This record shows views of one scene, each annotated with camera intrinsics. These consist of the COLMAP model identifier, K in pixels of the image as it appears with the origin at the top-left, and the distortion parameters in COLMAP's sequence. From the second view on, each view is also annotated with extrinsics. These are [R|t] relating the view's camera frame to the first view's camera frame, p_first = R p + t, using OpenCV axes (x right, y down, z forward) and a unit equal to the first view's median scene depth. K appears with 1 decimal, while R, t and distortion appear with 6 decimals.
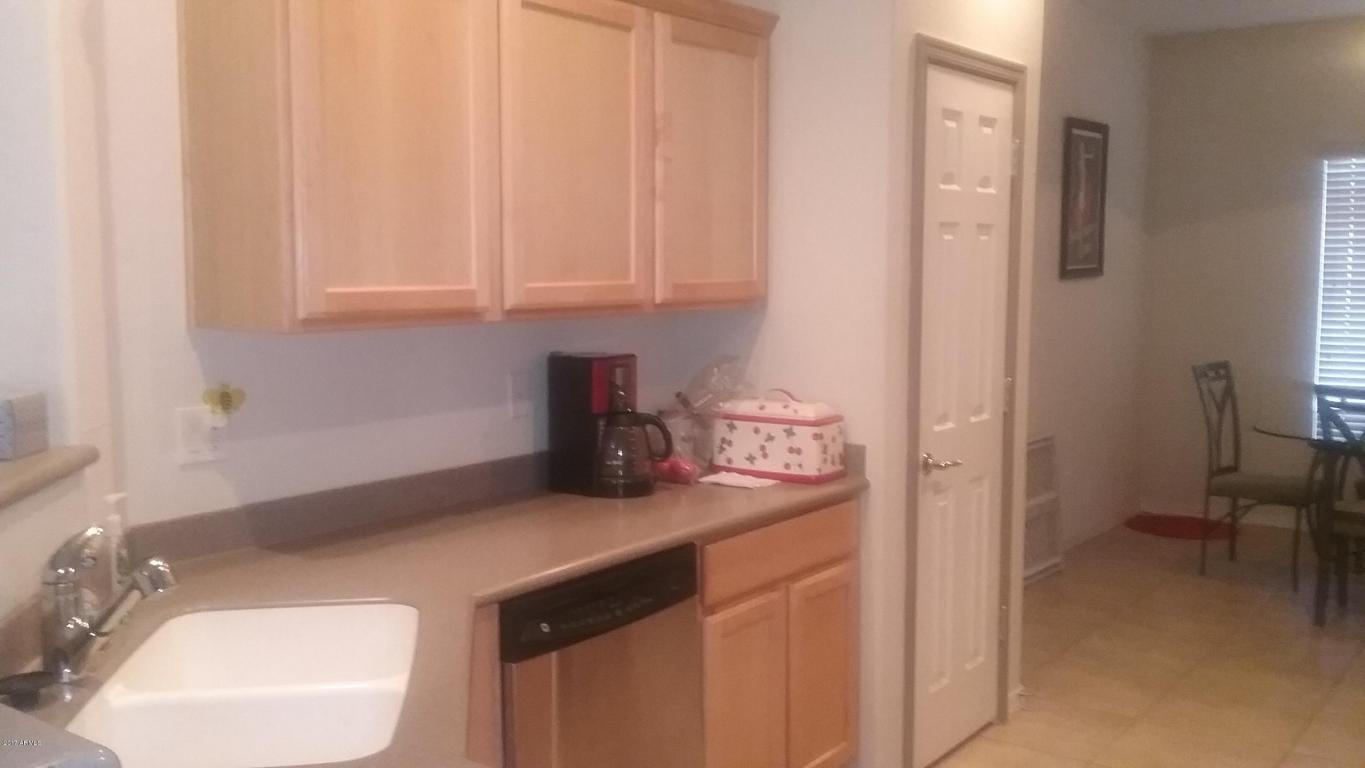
lens RADIAL K [[1244.7, 0, 678.6], [0, 1244.7, 369.4], [0, 0, 1]] dist [0.005211, -0.017673]
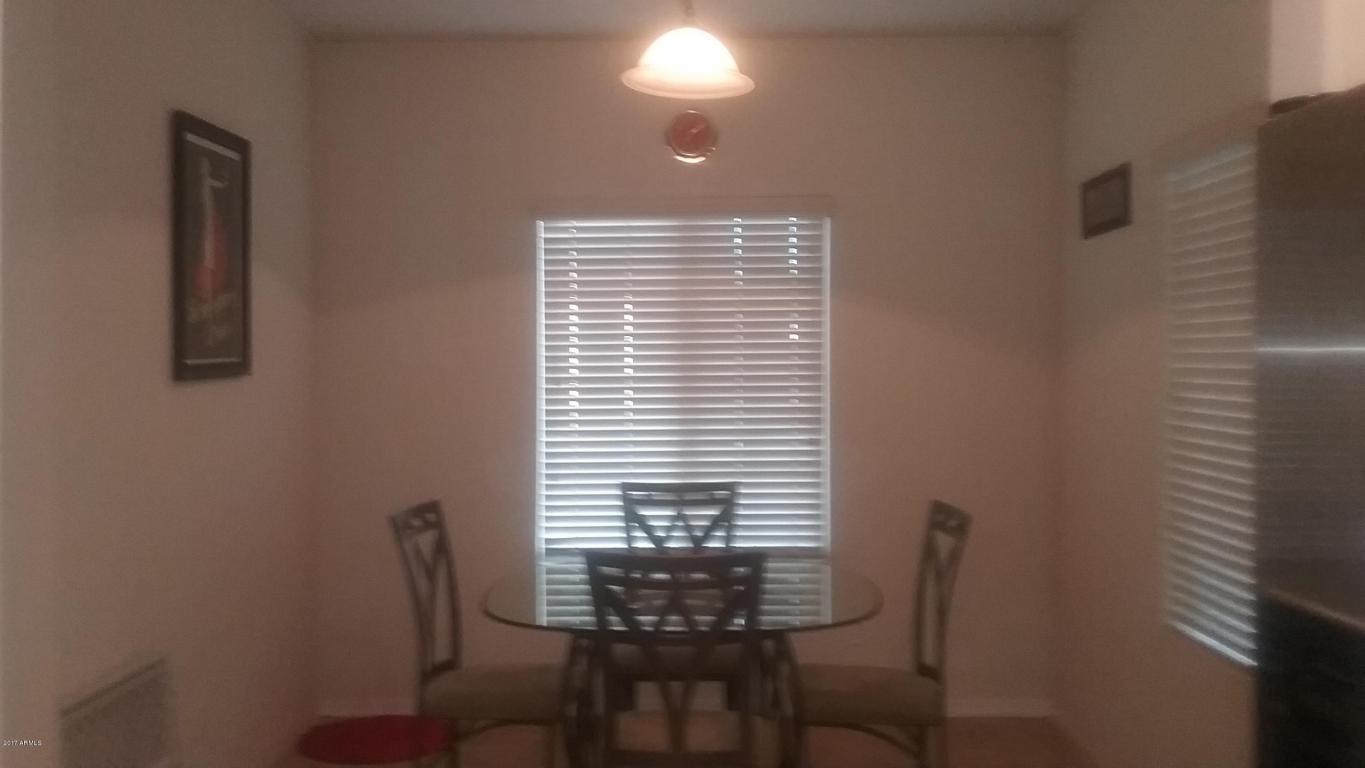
lens RADIAL K [[1244.7, 0, 678.6], [0, 1244.7, 369.4], [0, 0, 1]] dist [0.005211, -0.017673]
pose [[0.803970, -0.005993, 0.594640, 0.144629], [0.051486, 0.996896, -0.059563, -0.030004], [-0.592437, 0.078502, 0.801783, 0.373705]]
